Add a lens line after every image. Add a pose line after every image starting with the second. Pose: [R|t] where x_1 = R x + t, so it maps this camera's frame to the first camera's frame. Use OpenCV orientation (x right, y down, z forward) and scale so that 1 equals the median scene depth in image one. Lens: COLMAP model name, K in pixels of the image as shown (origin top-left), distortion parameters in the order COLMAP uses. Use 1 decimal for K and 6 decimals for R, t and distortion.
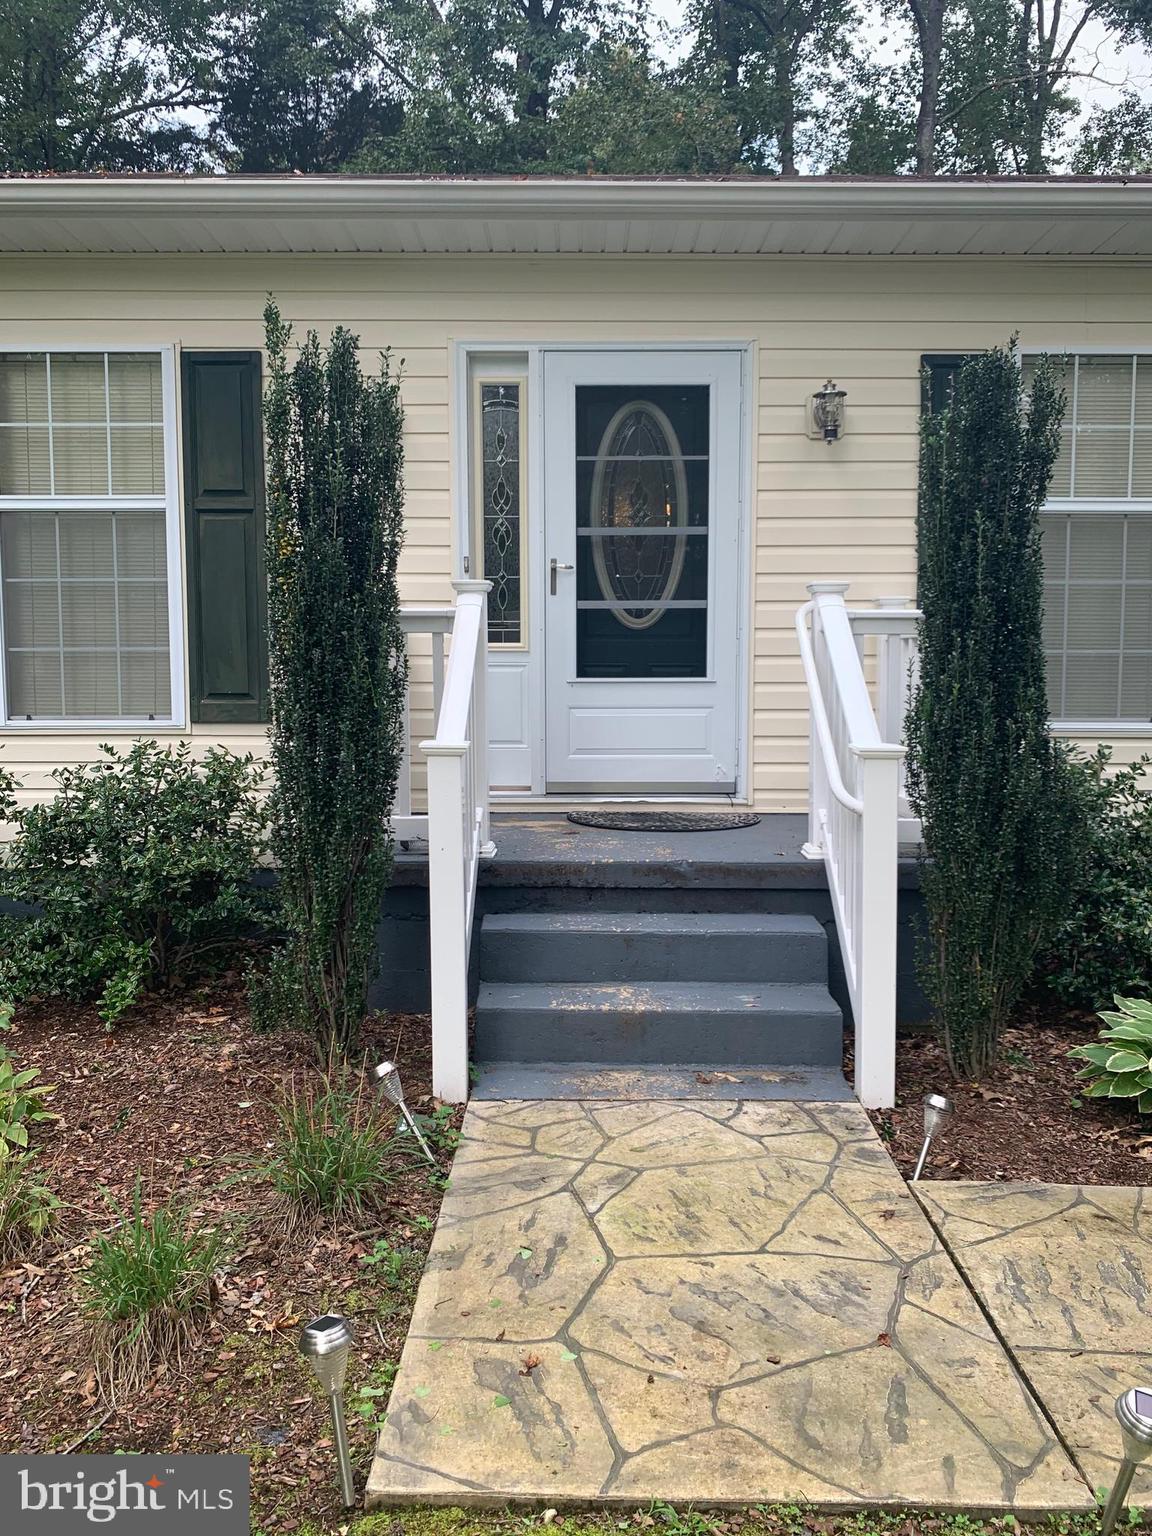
lens RADIAL K [[1176.1, 0, 576.0], [0, 1176.1, 768.0], [0, 0, 1]] dist [0.035415, -0.009573]
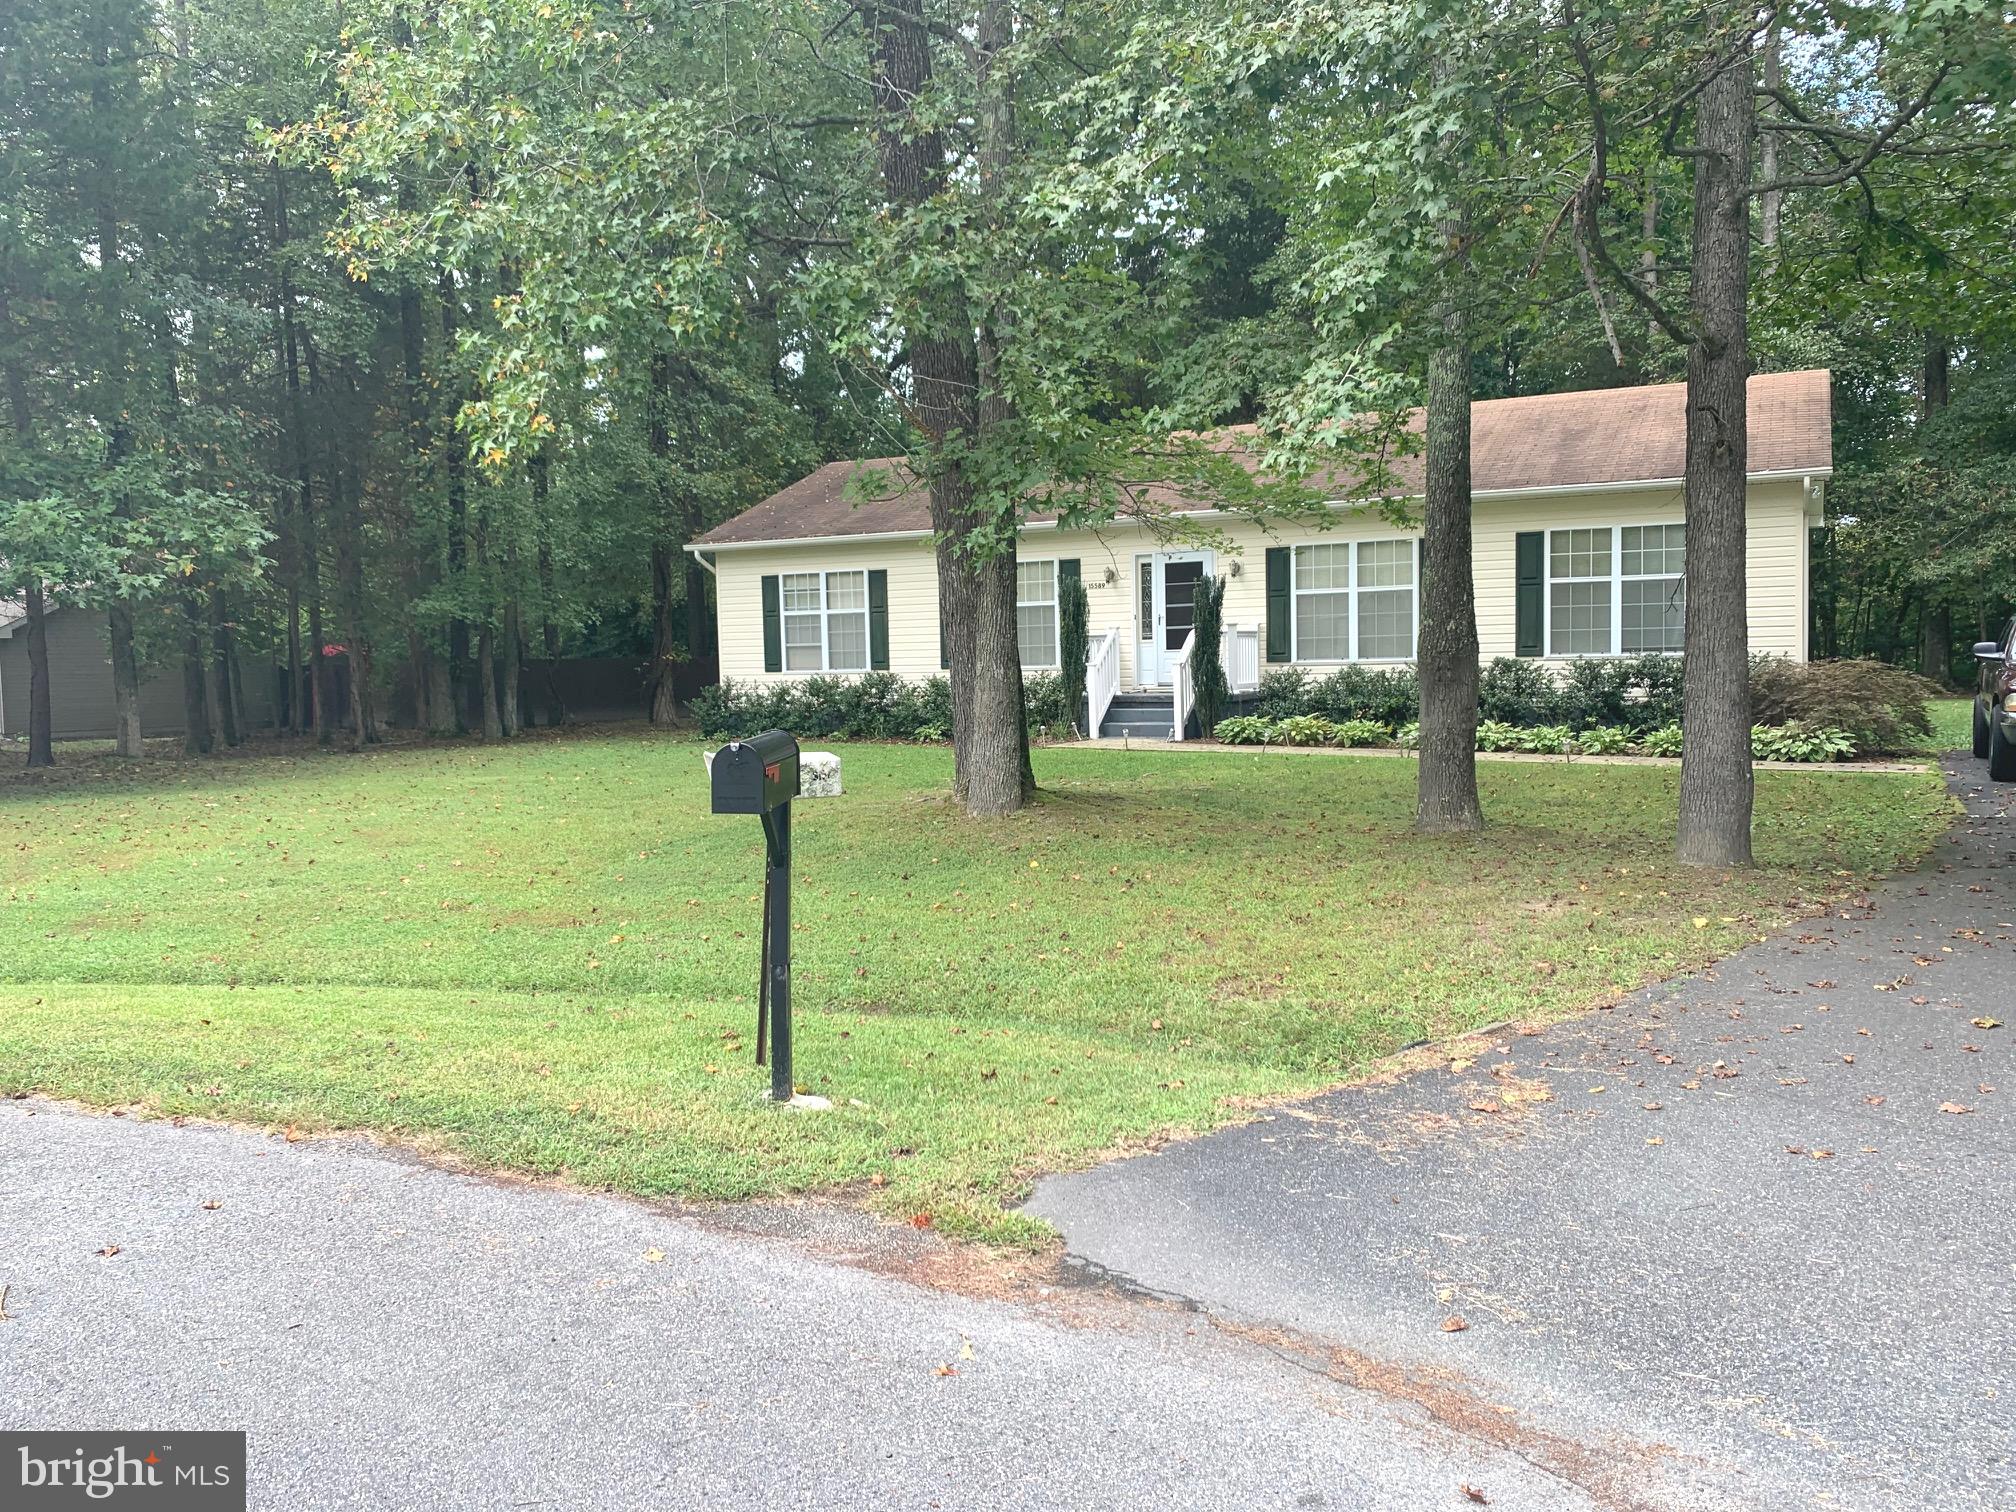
lens RADIAL K [[1543.6, 0, 1014.5], [0, 1543.6, 748.4], [0, 0, 1]] dist [0.035415, -0.009573]
pose [[0.886809, 0.006982, -0.462083, 1.632065], [-0.013740, 0.999842, -0.011263, 0.254078], [0.461932, 0.016337, 0.886765, -3.040333]]
